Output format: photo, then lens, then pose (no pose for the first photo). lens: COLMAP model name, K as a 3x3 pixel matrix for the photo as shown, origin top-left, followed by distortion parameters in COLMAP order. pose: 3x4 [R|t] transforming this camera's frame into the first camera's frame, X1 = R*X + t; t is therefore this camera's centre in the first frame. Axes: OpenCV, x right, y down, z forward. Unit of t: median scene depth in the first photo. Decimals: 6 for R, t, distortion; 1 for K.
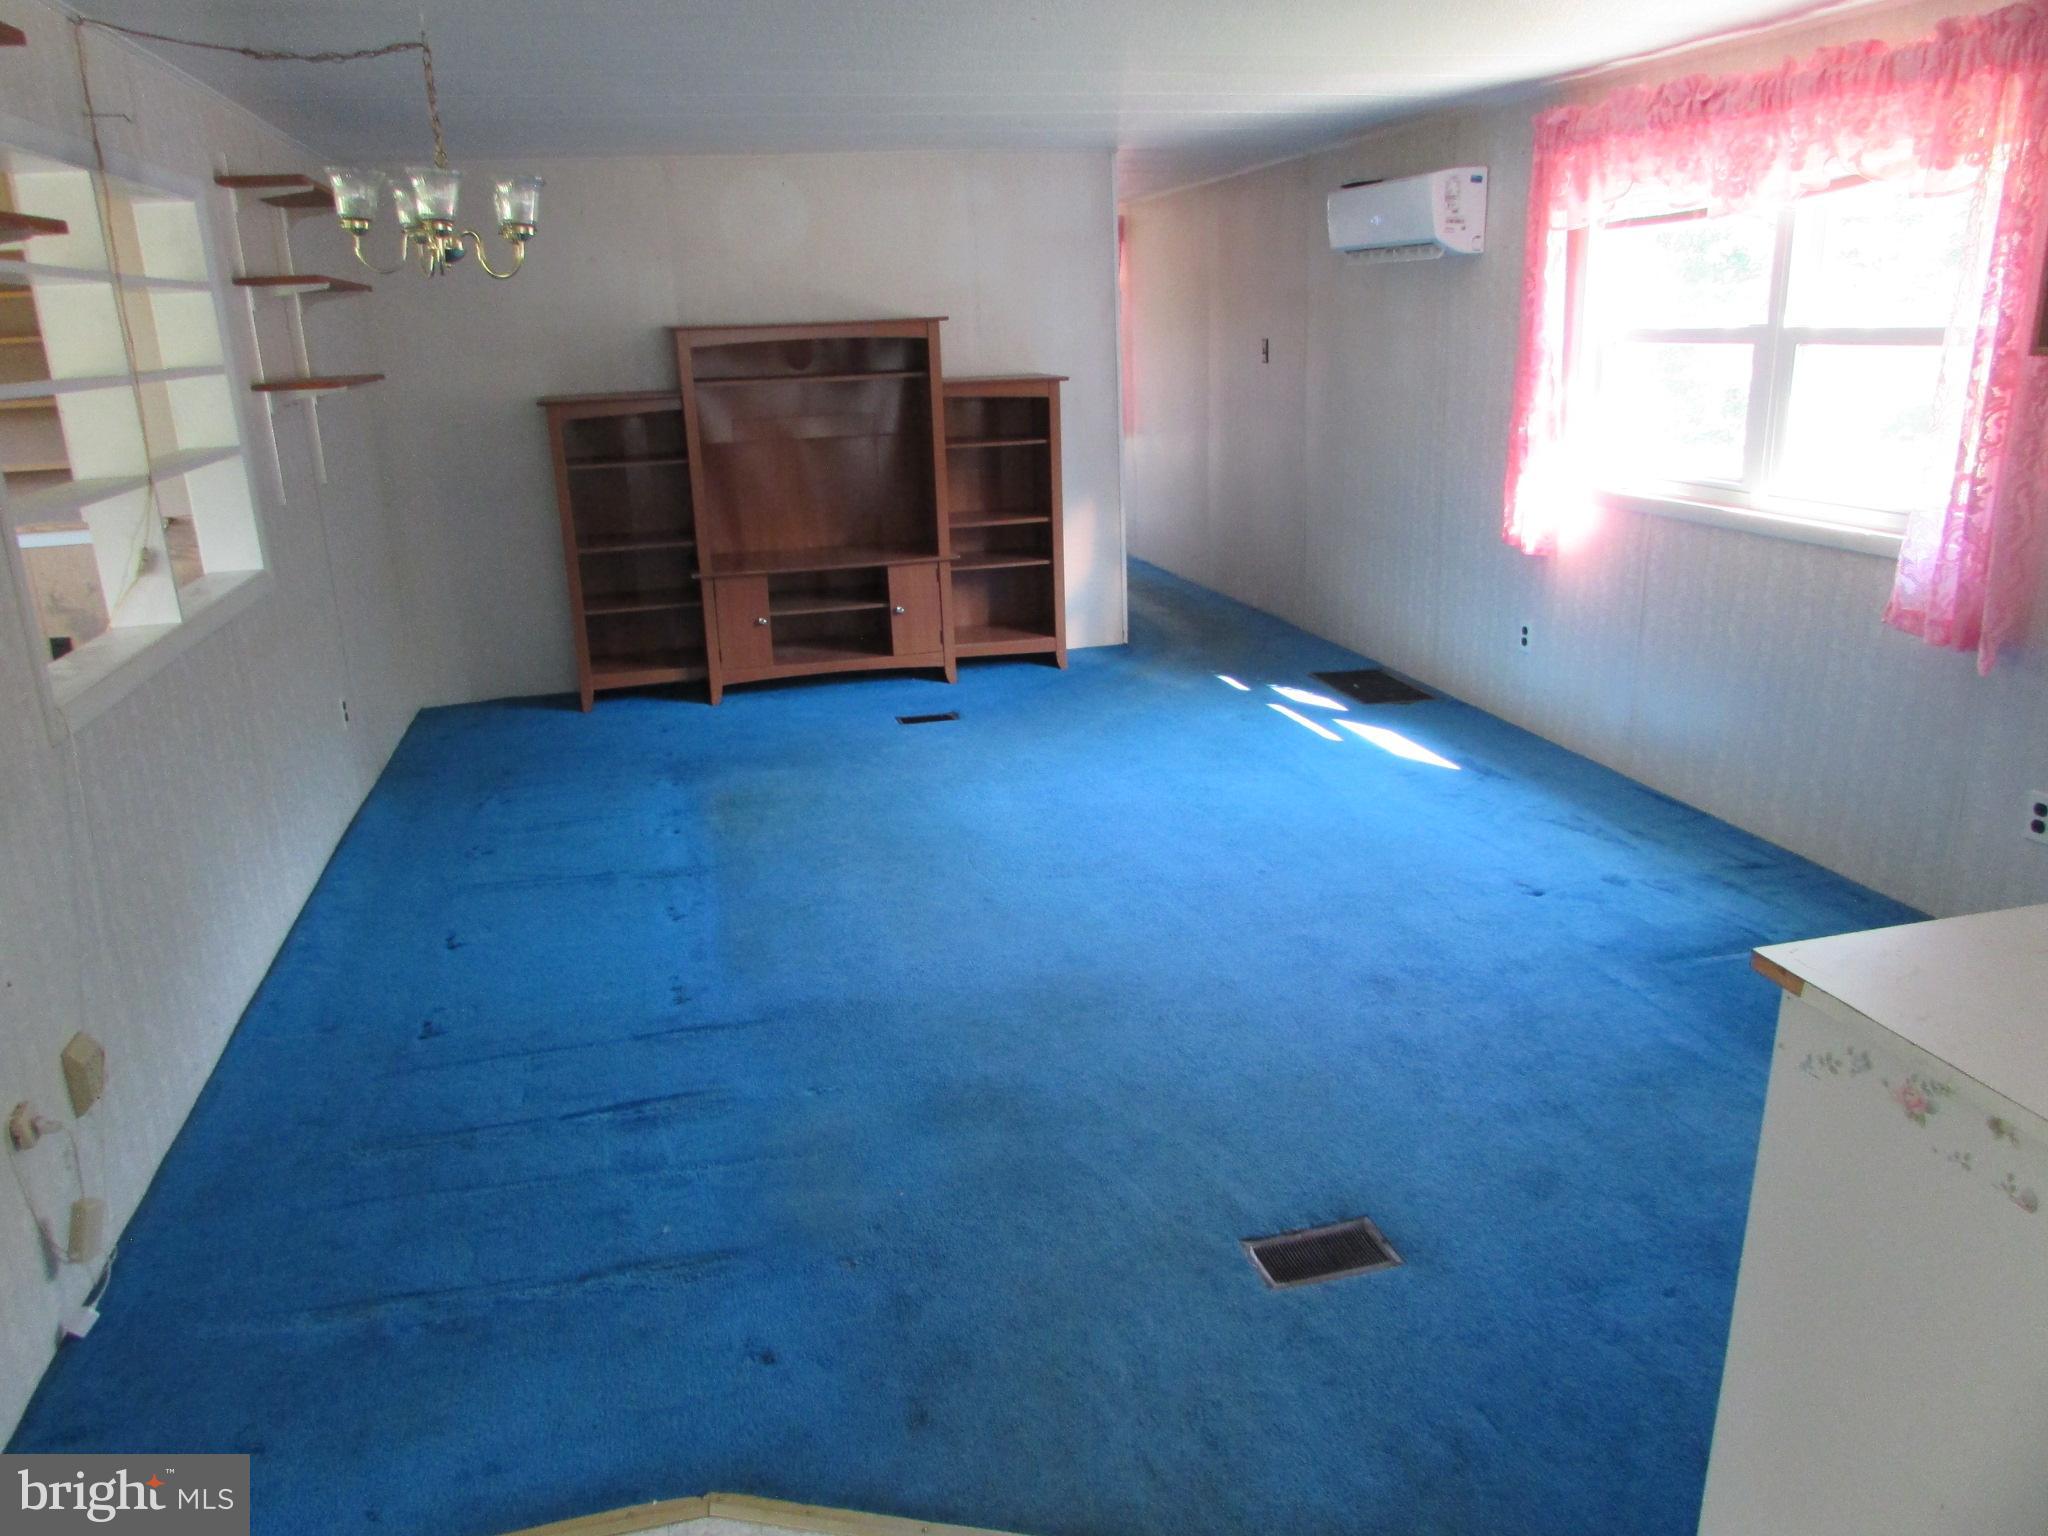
lens RADIAL K [[1424.4, 0, 1029.4], [0, 1424.4, 769.9], [0, 0, 1]] dist [-0.043133, 0.014484]
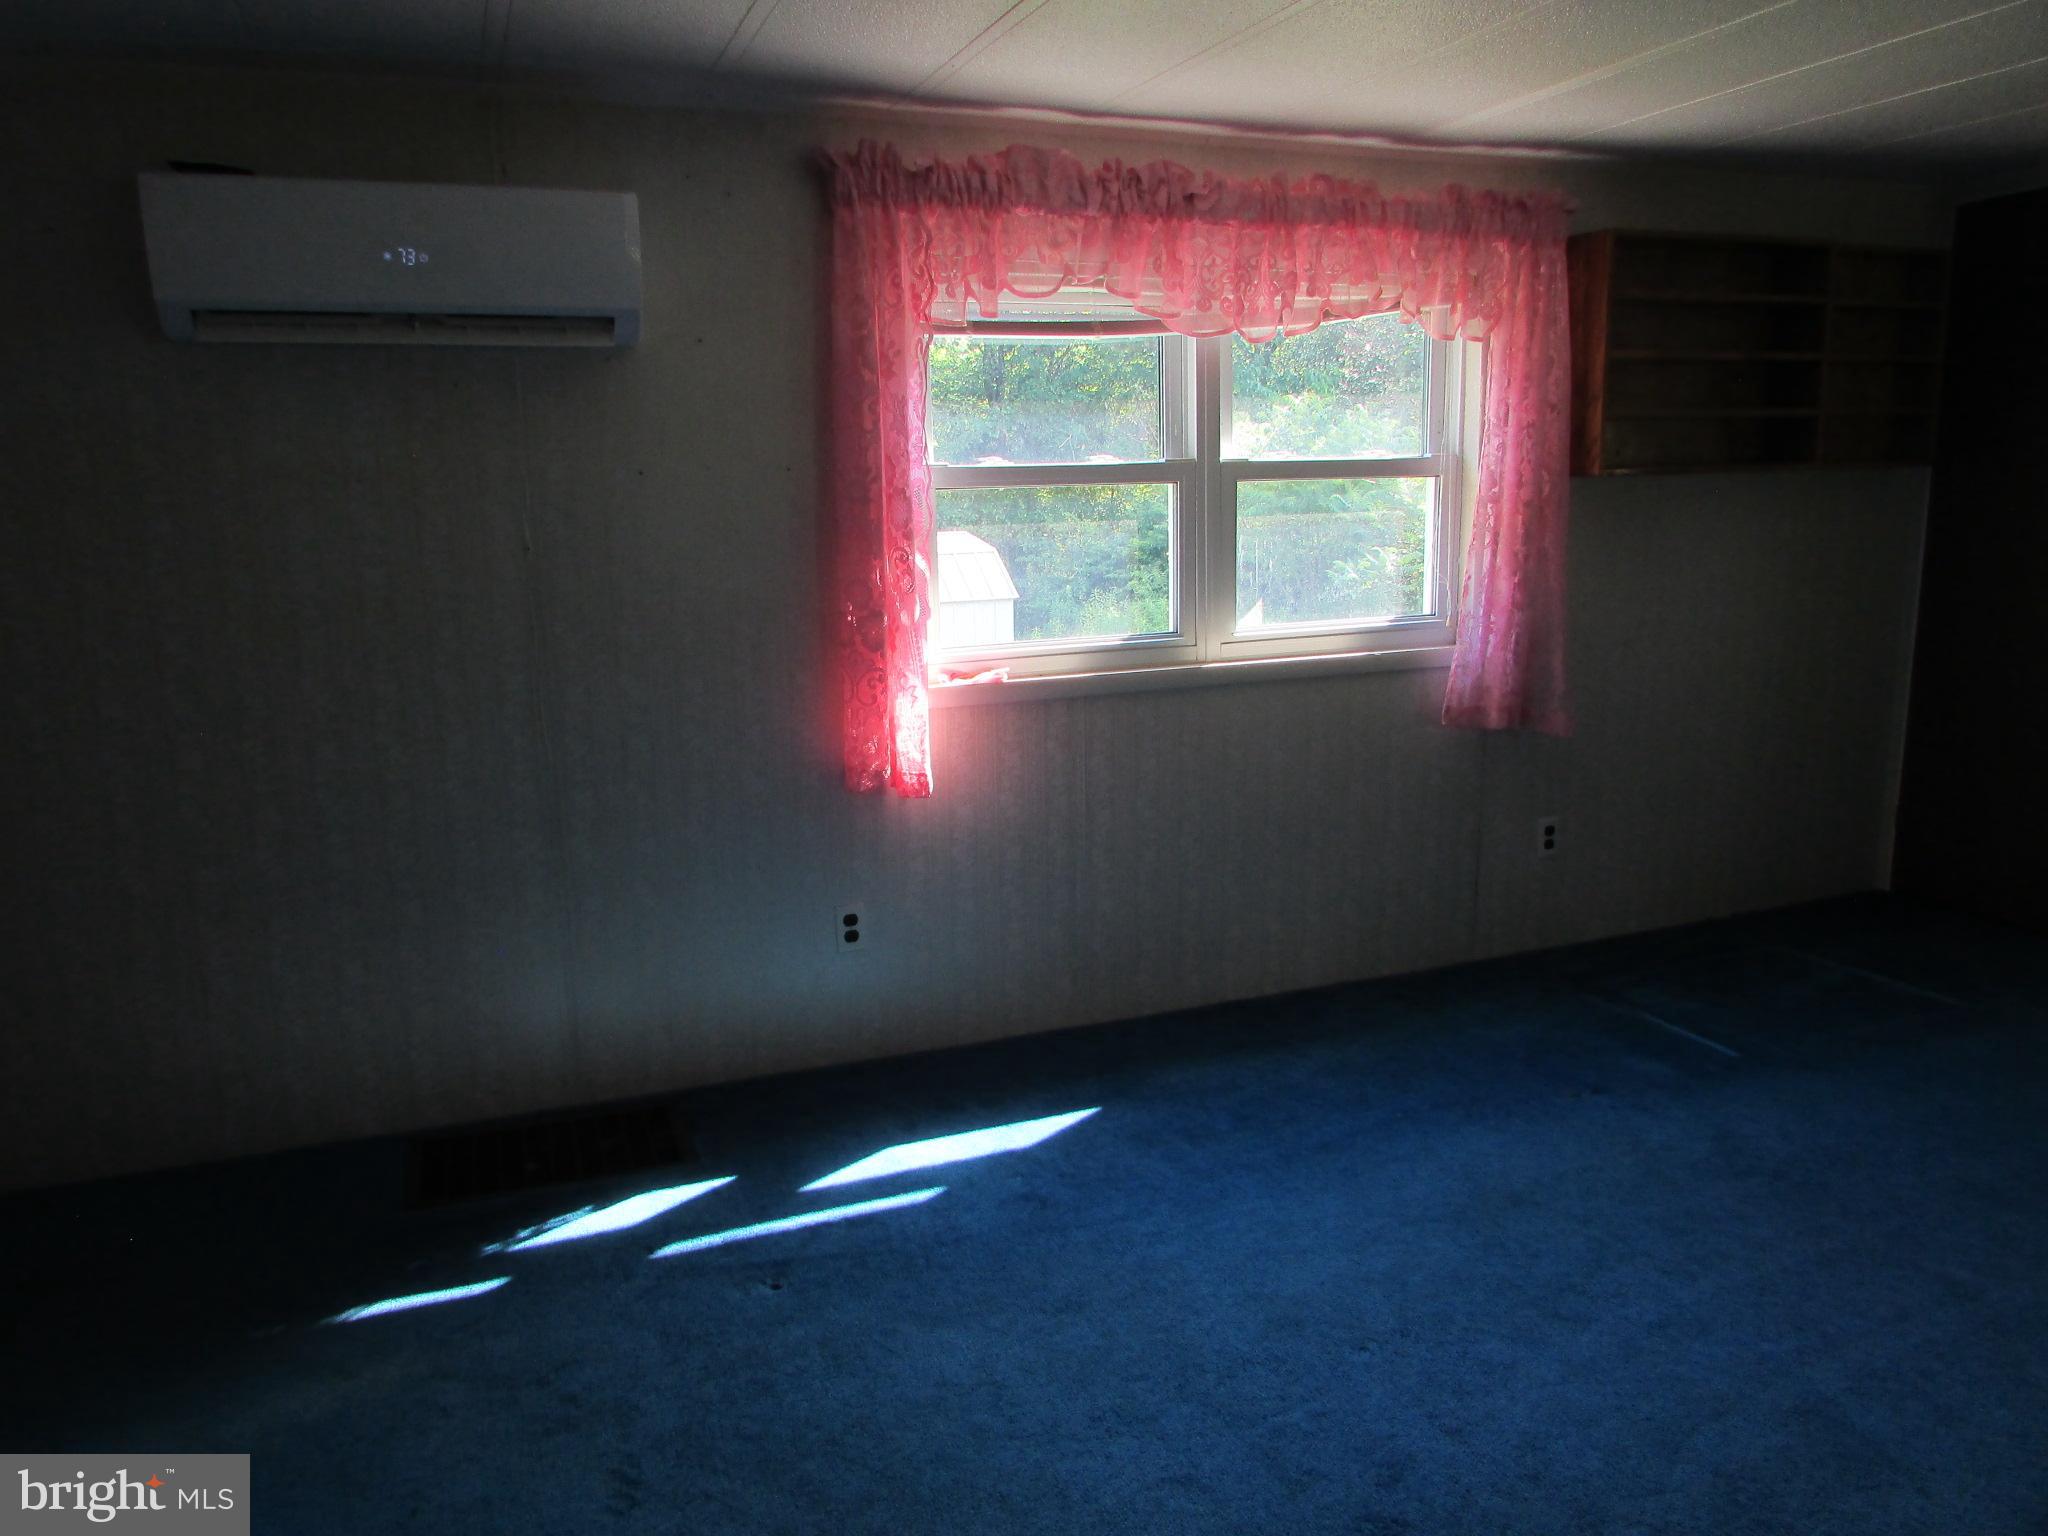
lens RADIAL K [[1424.4, 0, 1022.3], [0, 1424.4, 763.0], [0, 0, 1]] dist [-0.043133, 0.014484]
pose [[-0.108303, -0.171602, 0.979195, -0.353620], [0.318135, 0.927207, 0.197678, -0.326518], [-0.941839, 0.332926, -0.045827, 1.120794]]
